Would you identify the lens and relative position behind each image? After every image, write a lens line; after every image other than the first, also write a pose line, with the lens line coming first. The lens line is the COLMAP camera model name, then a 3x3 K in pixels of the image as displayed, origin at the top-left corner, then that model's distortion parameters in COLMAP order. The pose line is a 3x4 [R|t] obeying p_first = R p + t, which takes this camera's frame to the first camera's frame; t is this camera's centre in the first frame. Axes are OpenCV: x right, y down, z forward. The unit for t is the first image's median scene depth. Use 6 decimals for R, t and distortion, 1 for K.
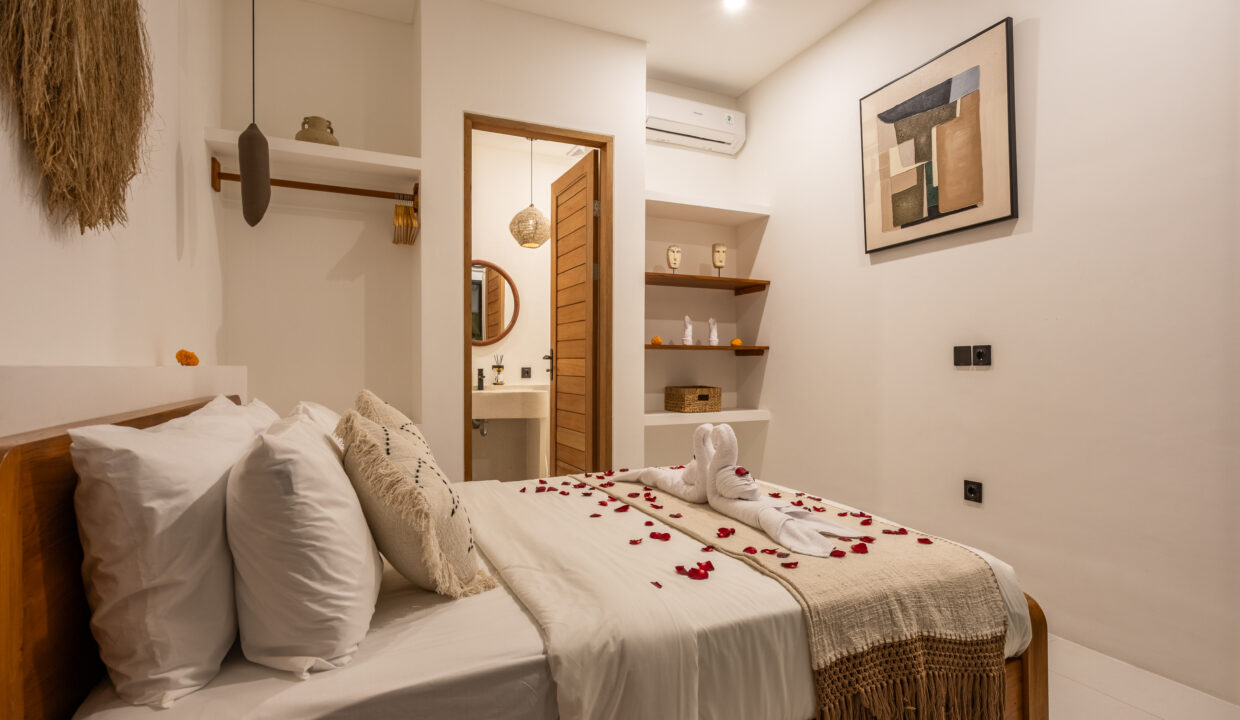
lens RADIAL K [[578.0, 0, 620.2], [0, 578.0, 360.3], [0, 0, 1]] dist [0.000621, 0.000207]
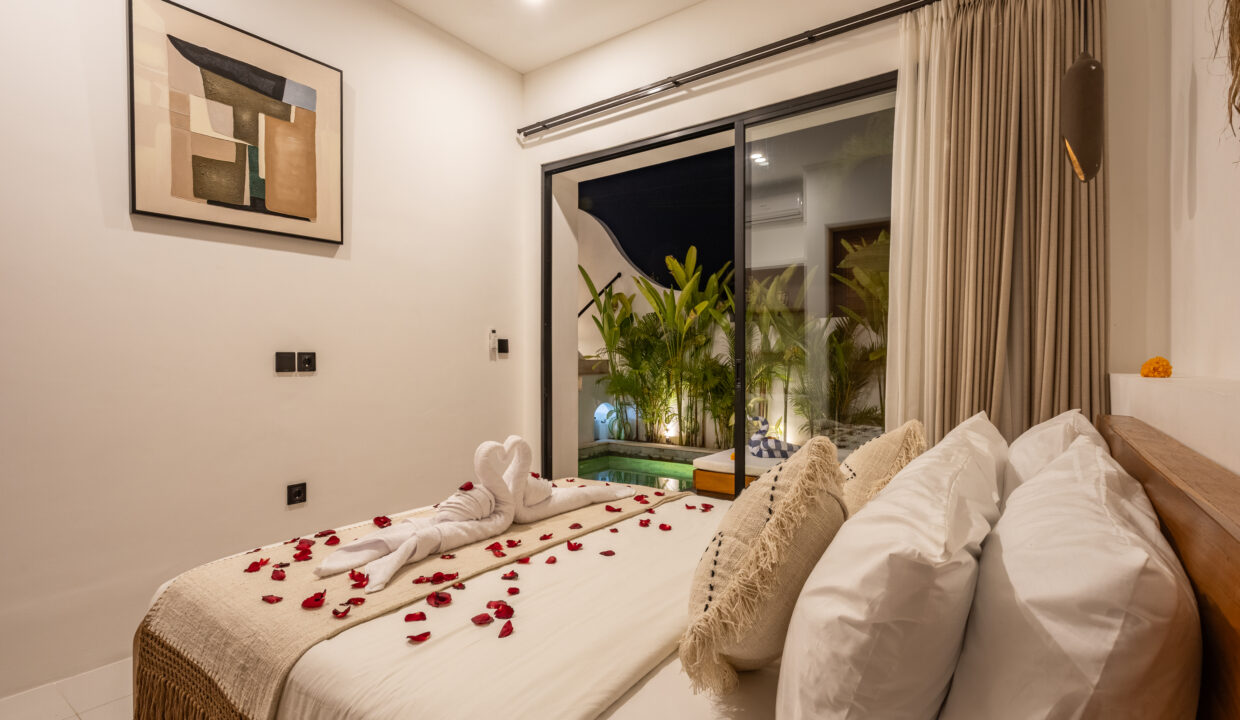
lens RADIAL K [[578.0, 0, 618.6], [0, 578.0, 361.1], [0, 0, 1]] dist [0.000621, 0.000207]
pose [[-0.499186, 0.002535, 0.866491, -0.526338], [-0.006187, 0.999960, -0.006490, -0.005838], [-0.866473, -0.008601, -0.499151, 0.944252]]
